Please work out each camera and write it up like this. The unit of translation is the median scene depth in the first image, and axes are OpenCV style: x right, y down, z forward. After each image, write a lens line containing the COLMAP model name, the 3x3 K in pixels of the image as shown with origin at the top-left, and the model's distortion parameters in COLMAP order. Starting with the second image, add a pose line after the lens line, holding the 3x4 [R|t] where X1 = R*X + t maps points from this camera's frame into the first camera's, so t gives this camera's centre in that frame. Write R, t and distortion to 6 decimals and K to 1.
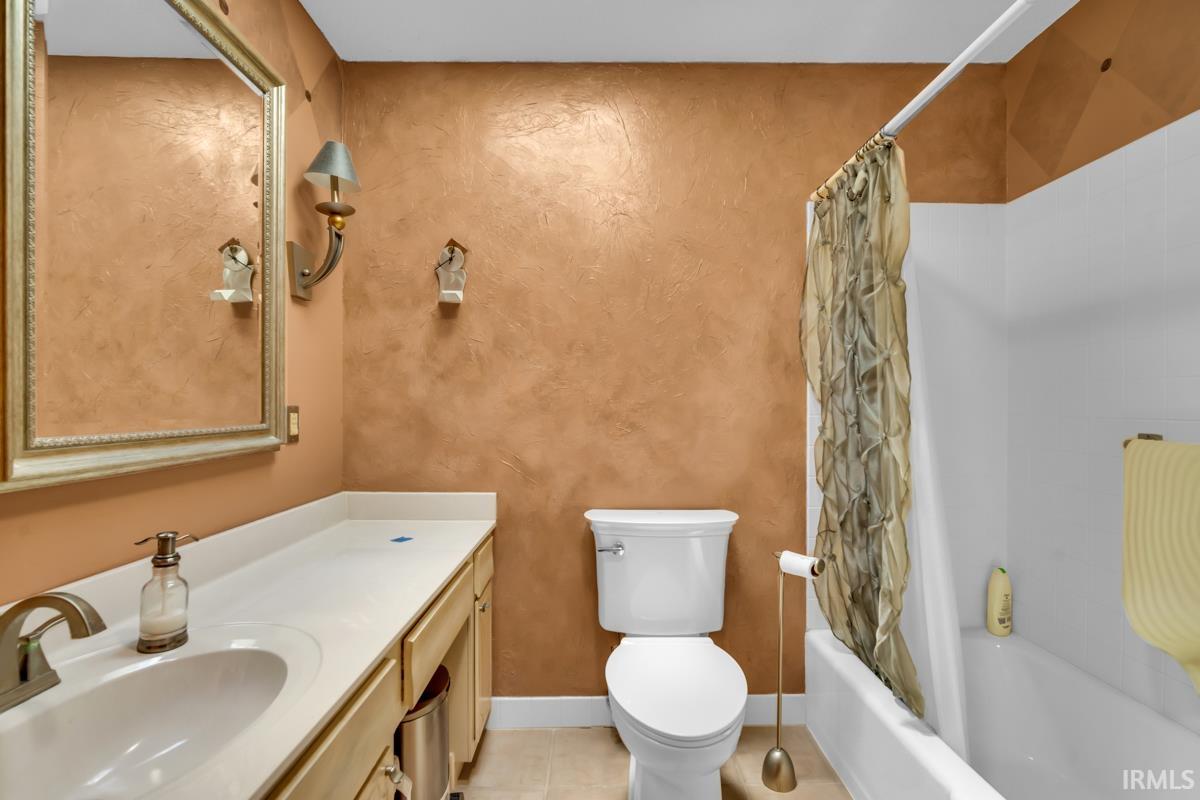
lens RADIAL K [[540.5, 0, 600.7], [0, 540.5, 404.4], [0, 0, 1]] dist [-0.005475, 0.003412]
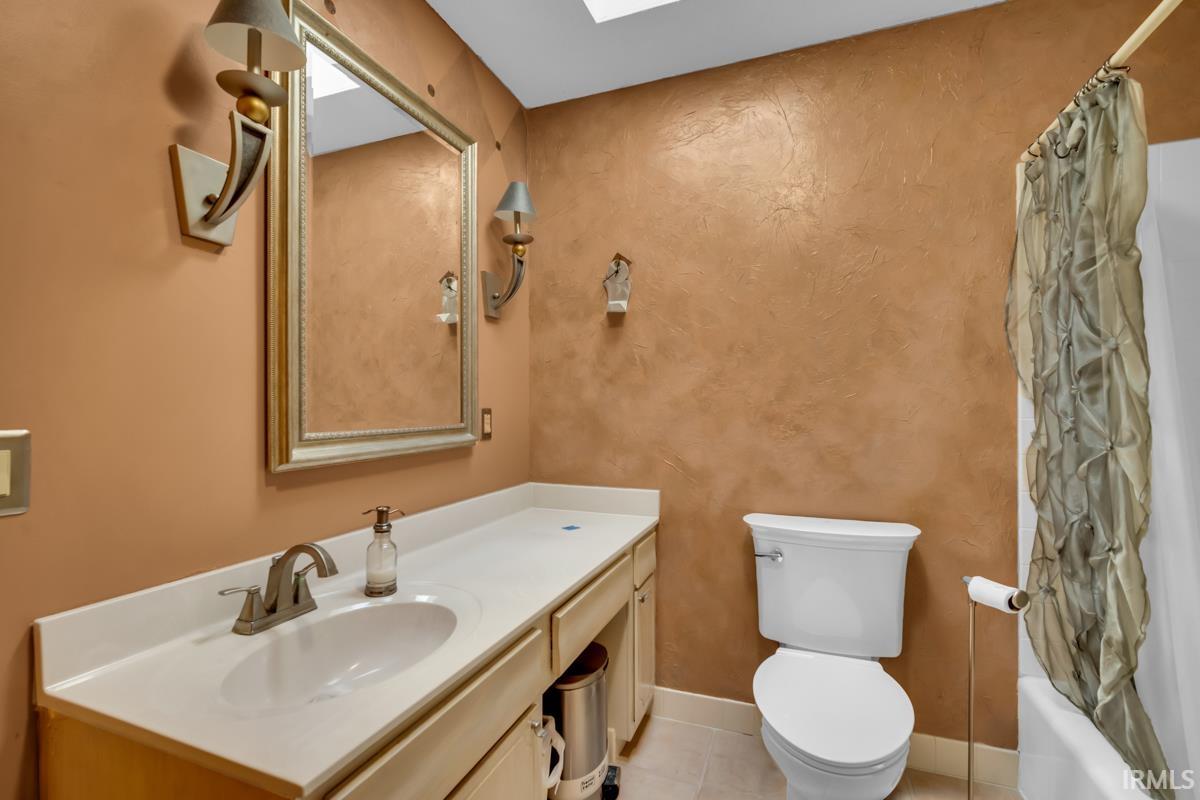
lens RADIAL K [[540.8, 0, 603.9], [0, 540.8, 401.3], [0, 0, 1]] dist [-0.002086, 0.001502]
pose [[0.931180, -0.005935, -0.364512, 0.098909], [0.004427, 0.999978, -0.004971, -0.005510], [0.364533, 0.003015, 0.931185, -0.016225]]
